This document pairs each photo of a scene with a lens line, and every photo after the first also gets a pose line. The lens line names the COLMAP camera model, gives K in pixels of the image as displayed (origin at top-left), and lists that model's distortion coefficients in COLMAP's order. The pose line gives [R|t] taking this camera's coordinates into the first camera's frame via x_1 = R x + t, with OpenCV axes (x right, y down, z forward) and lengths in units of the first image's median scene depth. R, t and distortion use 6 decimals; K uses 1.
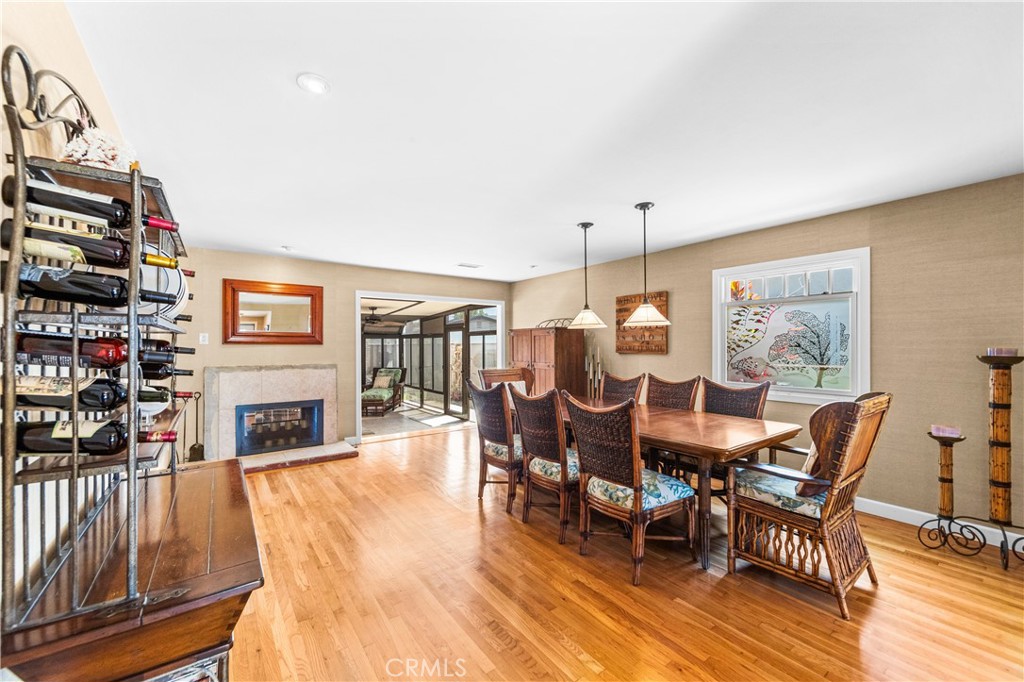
lens RADIAL K [[410.0, 0, 514.2], [0, 410.0, 335.5], [0, 0, 1]] dist [-0.003099, -0.000101]
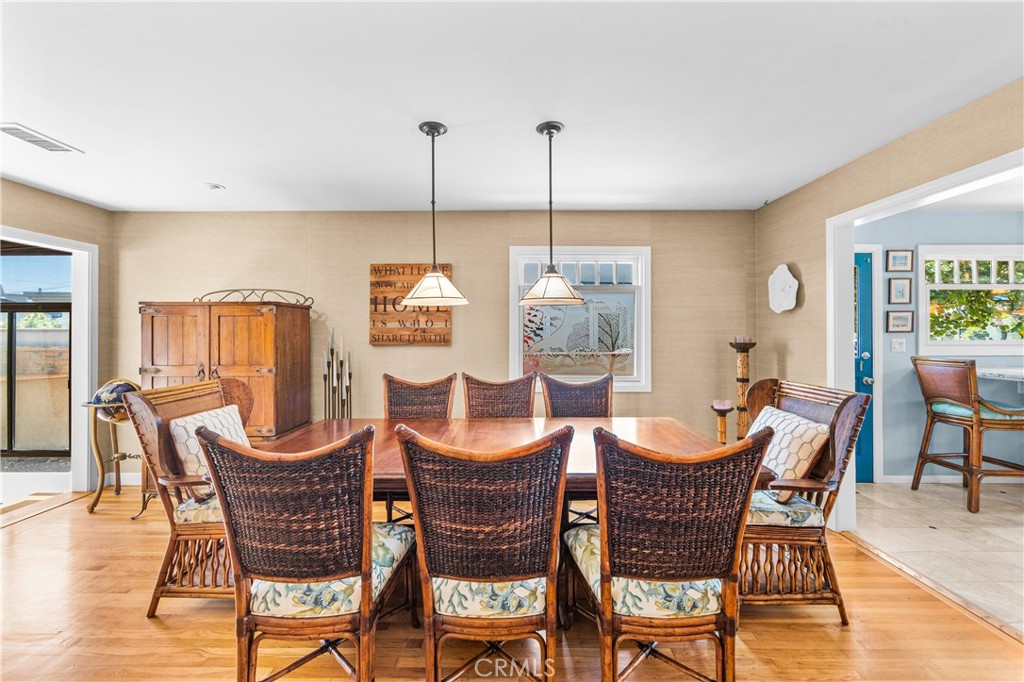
lens RADIAL K [[410.0, 0, 514.2], [0, 410.0, 335.5], [0, 0, 1]] dist [-0.003099, -0.000101]
pose [[0.596865, -0.009679, 0.802283, -0.178796], [-0.020668, 0.999410, 0.027434, 0.002676], [-0.802075, -0.032956, 0.596313, 0.431709]]
